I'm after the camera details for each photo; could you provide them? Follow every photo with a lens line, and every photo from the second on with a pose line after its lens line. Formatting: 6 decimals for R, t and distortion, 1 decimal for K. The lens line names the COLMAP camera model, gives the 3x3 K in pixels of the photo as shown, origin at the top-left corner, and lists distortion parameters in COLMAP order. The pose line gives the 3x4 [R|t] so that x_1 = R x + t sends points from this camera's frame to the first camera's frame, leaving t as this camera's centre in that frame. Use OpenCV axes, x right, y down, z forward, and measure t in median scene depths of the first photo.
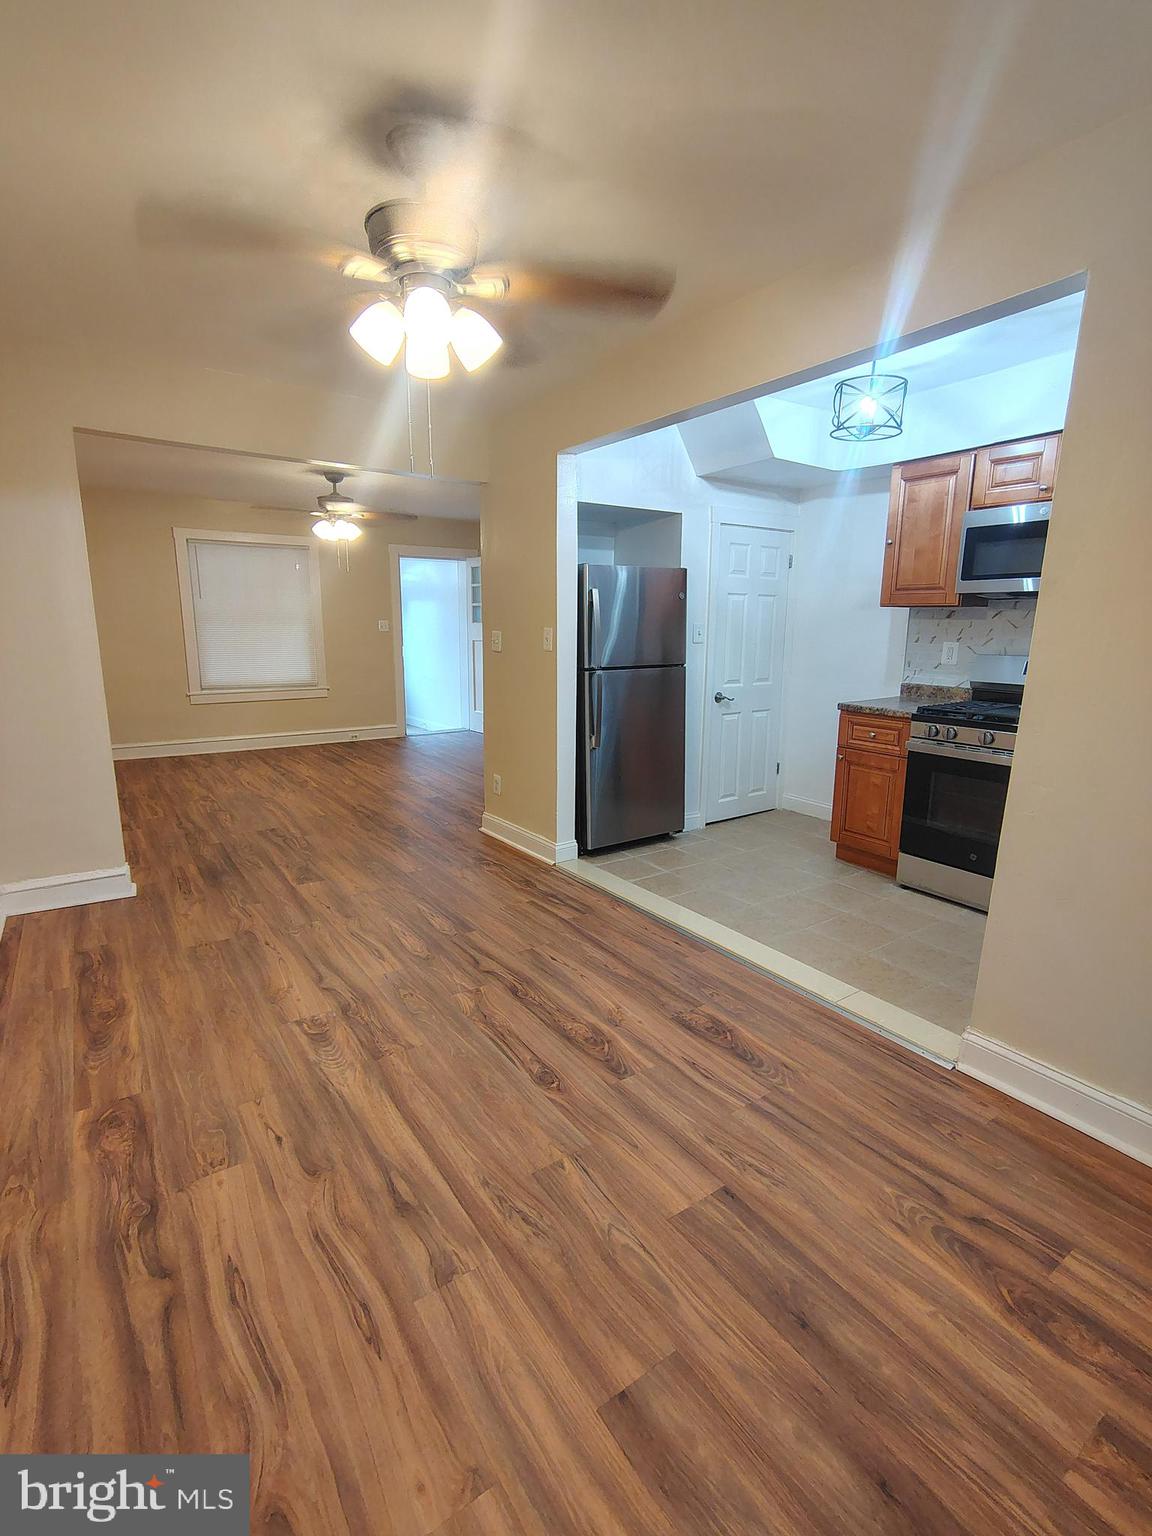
lens RADIAL K [[721.1, 0, 581.3], [0, 721.1, 771.3], [0, 0, 1]] dist [-0.002336, 0.005815]
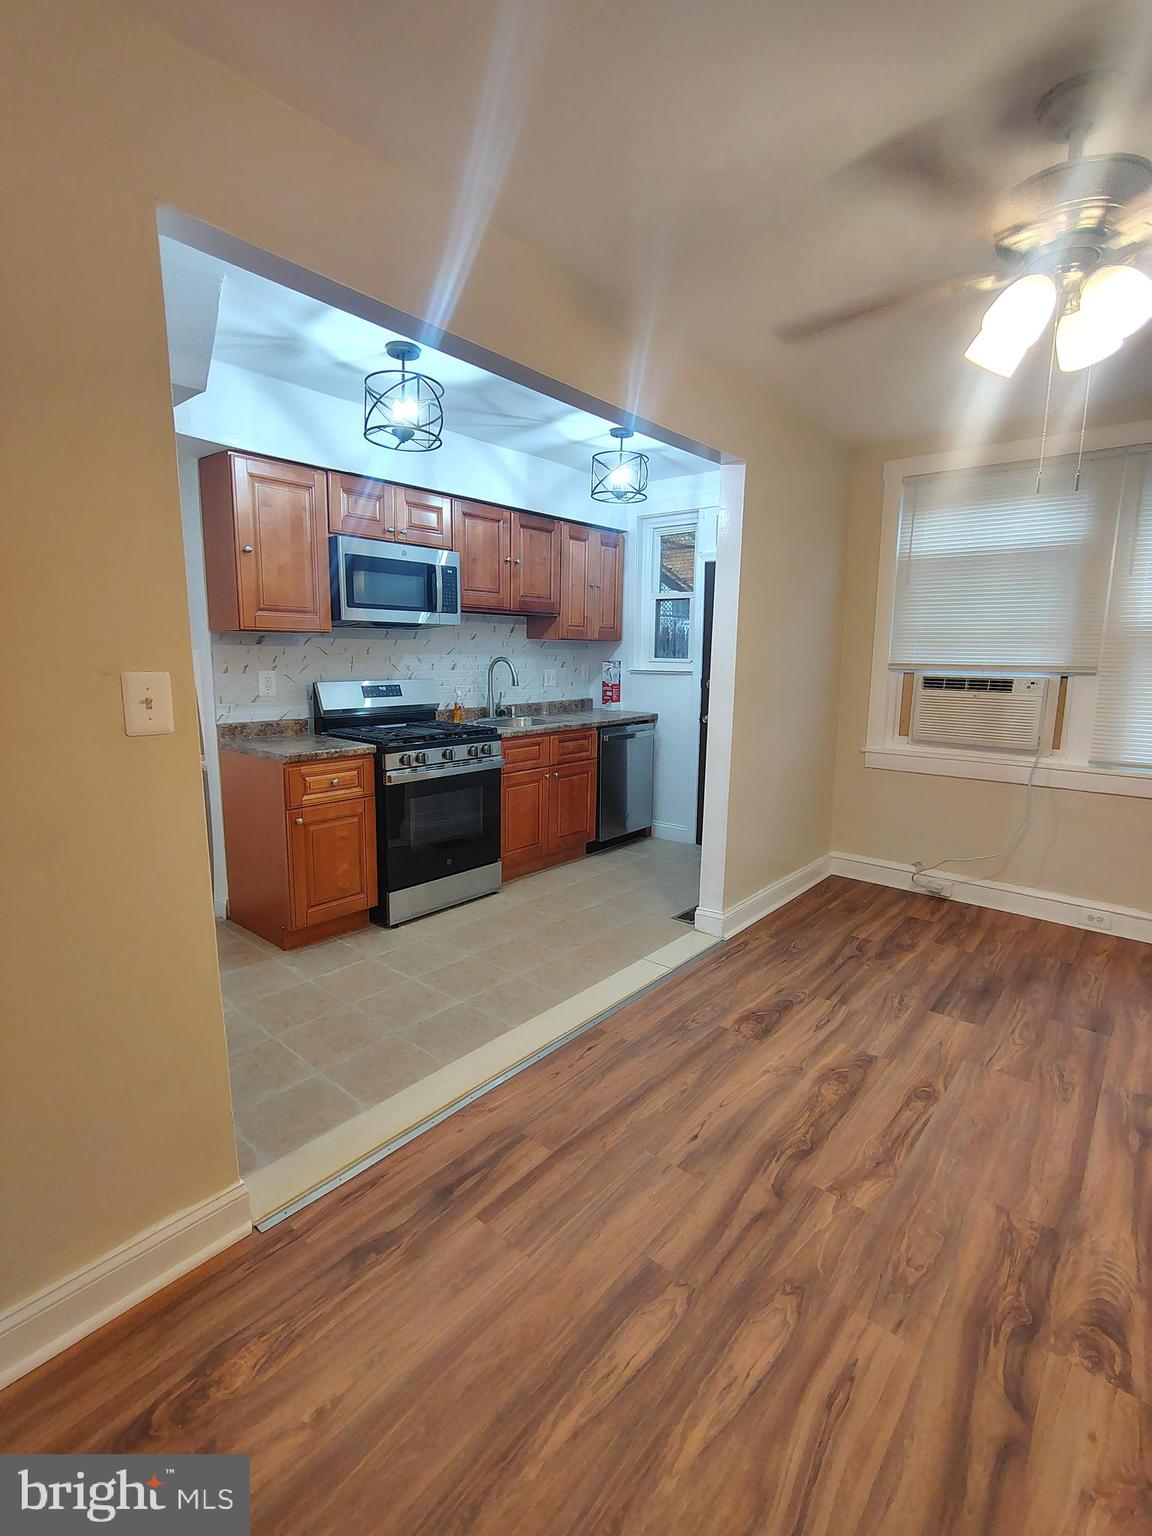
lens RADIAL K [[721.1, 0, 575.9], [0, 721.1, 763.3], [0, 0, 1]] dist [-0.002336, 0.005815]
pose [[-0.264201, -0.156398, 0.951702, -0.727576], [0.179391, 0.961577, 0.207821, -0.300743], [-0.947637, 0.225633, -0.225994, 1.398837]]
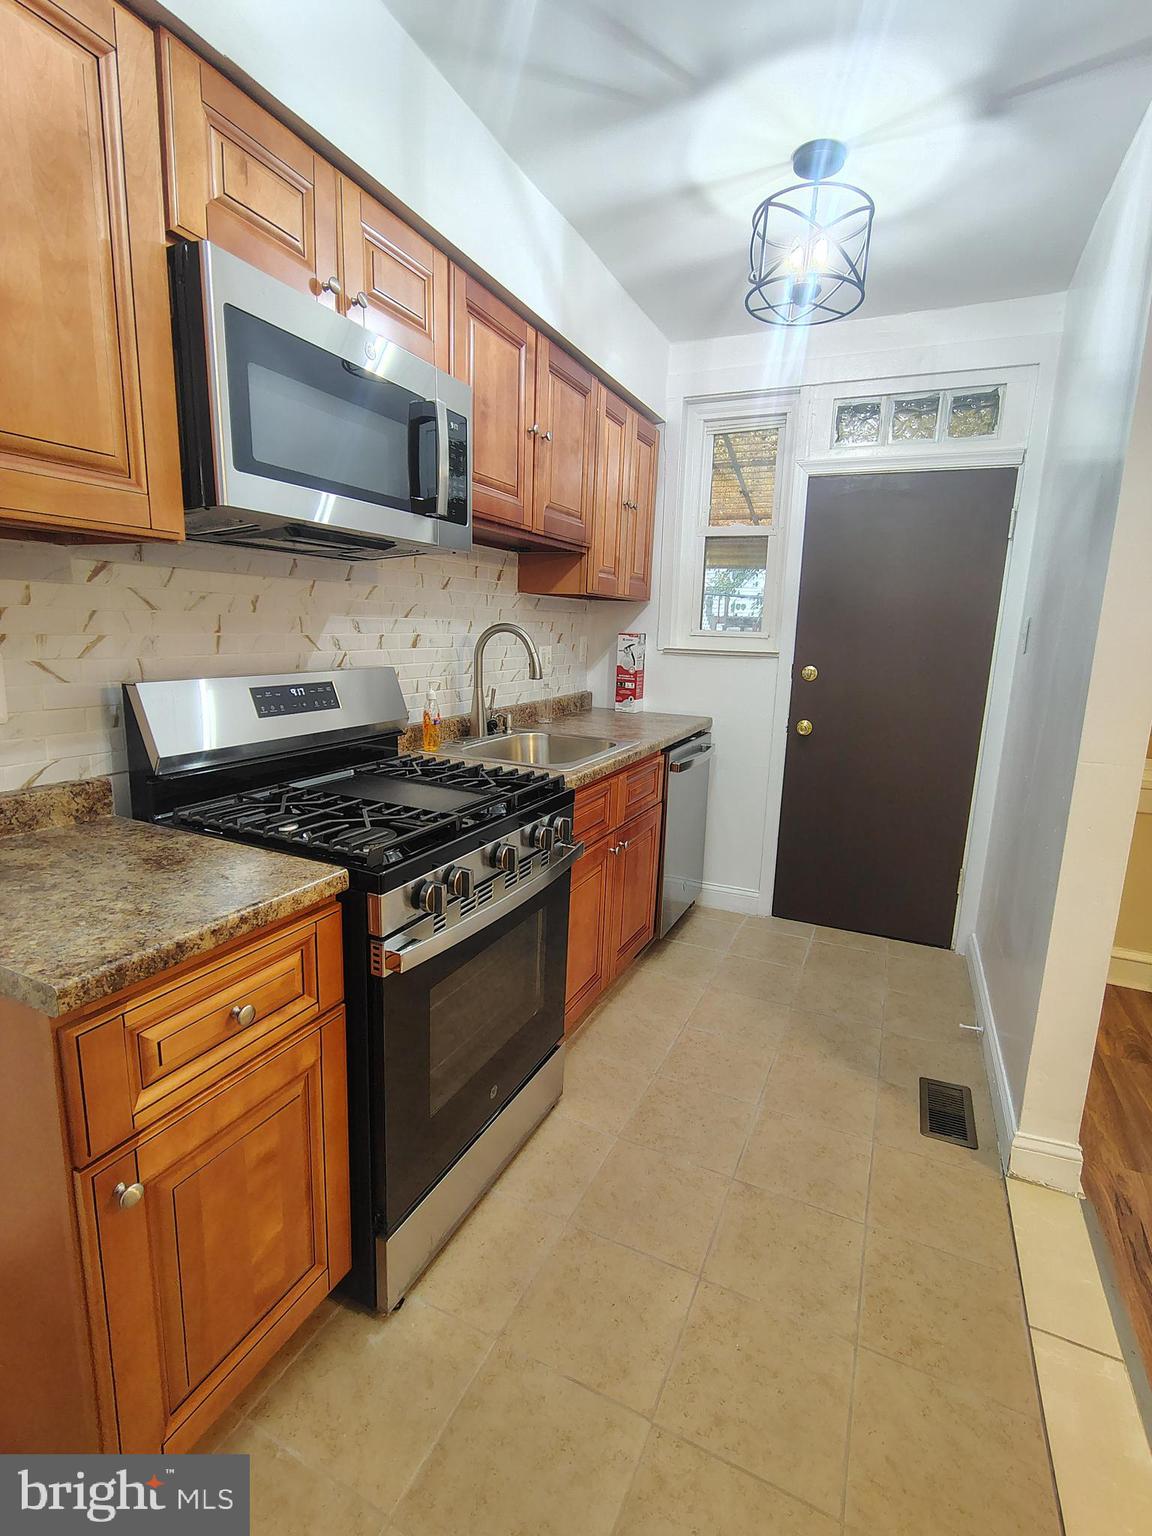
lens RADIAL K [[721.1, 0, 582.0], [0, 721.1, 765.2], [0, 0, 1]] dist [-0.002336, 0.005815]
pose [[-0.511908, -0.184487, 0.838996, 0.212261], [0.137583, 0.946452, 0.292061, -0.302839], [-0.847951, 0.264940, -0.459114, 1.512432]]
